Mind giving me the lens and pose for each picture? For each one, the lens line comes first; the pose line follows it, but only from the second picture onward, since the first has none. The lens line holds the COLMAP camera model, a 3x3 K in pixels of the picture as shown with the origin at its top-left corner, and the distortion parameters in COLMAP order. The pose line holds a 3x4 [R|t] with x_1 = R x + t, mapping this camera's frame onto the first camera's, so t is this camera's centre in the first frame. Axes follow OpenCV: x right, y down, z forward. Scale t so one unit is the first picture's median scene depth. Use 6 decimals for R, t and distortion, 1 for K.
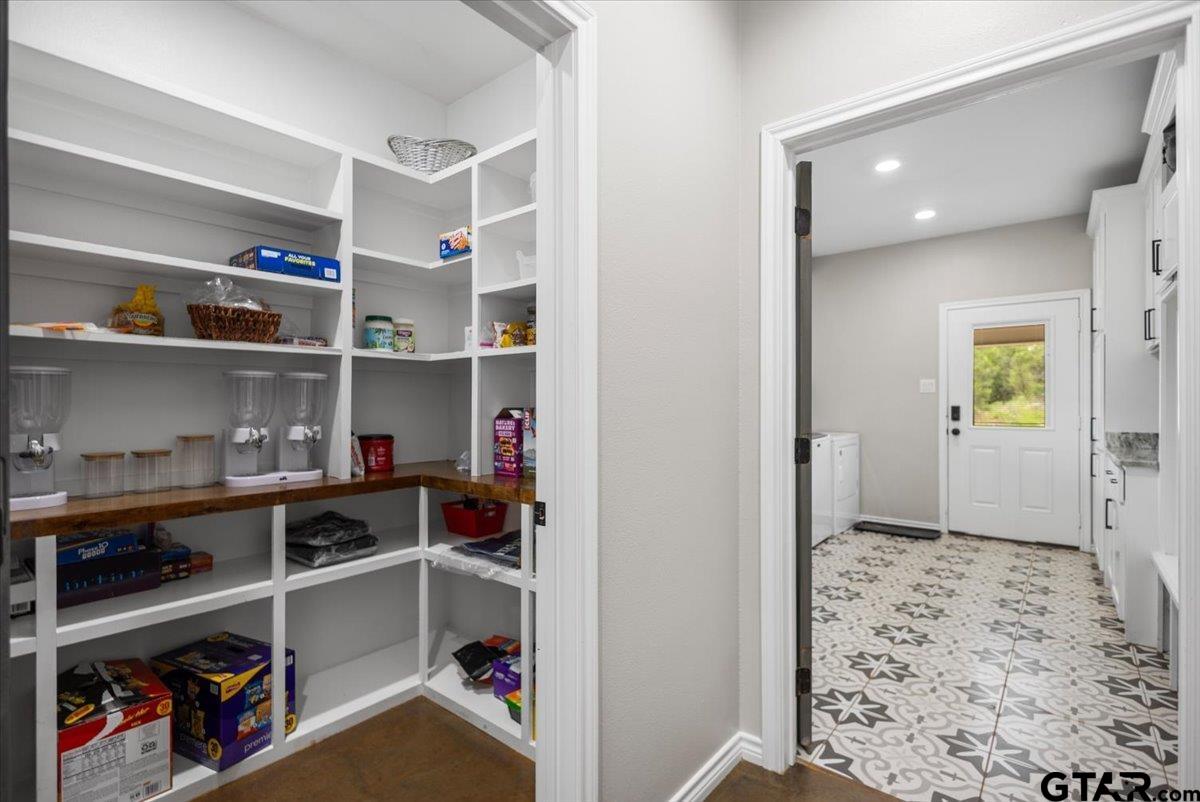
lens RADIAL K [[559.8, 0, 598.7], [0, 559.8, 398.8], [0, 0, 1]] dist [0.004707, -0.001359]
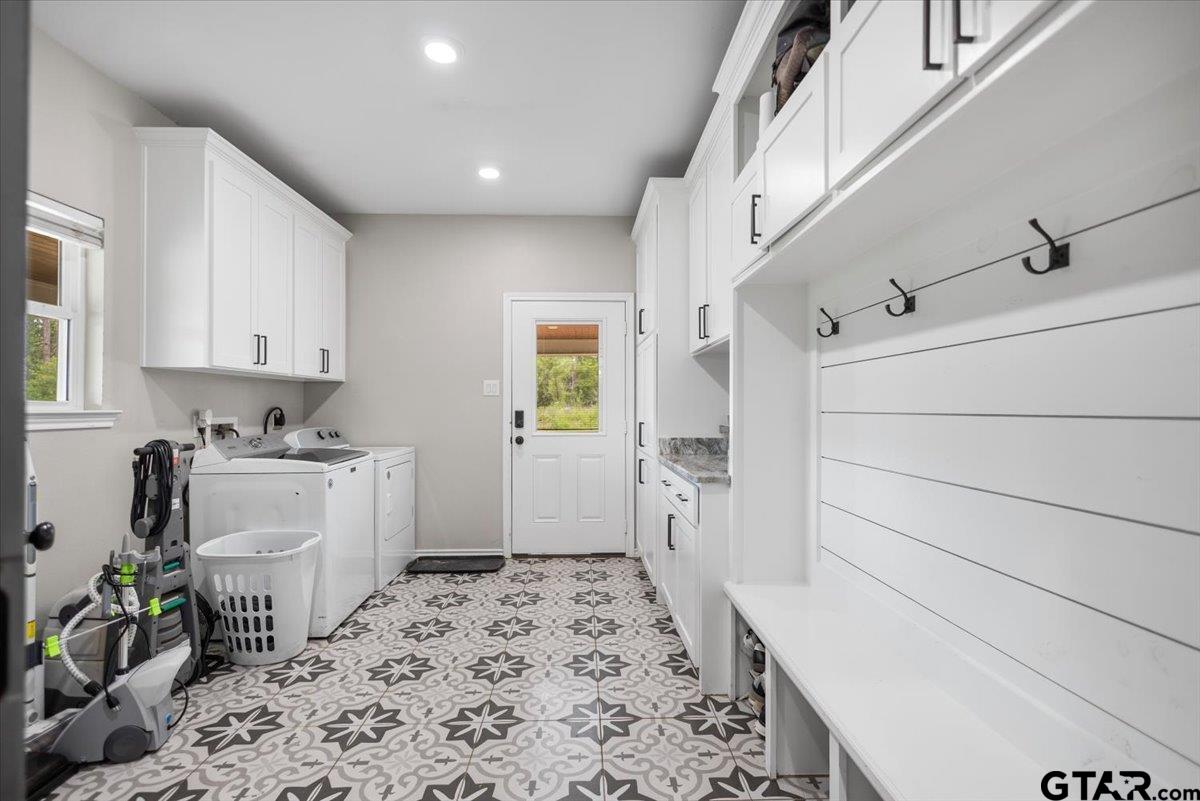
lens RADIAL K [[559.8, 0, 599.9], [0, 559.8, 401.1], [0, 0, 1]] dist [0.004707, -0.001359]
pose [[0.747965, 0.004462, 0.663723, 0.156047], [-0.001171, 0.999985, -0.005402, 0.001934], [-0.663737, 0.003263, 0.747959, 0.272940]]
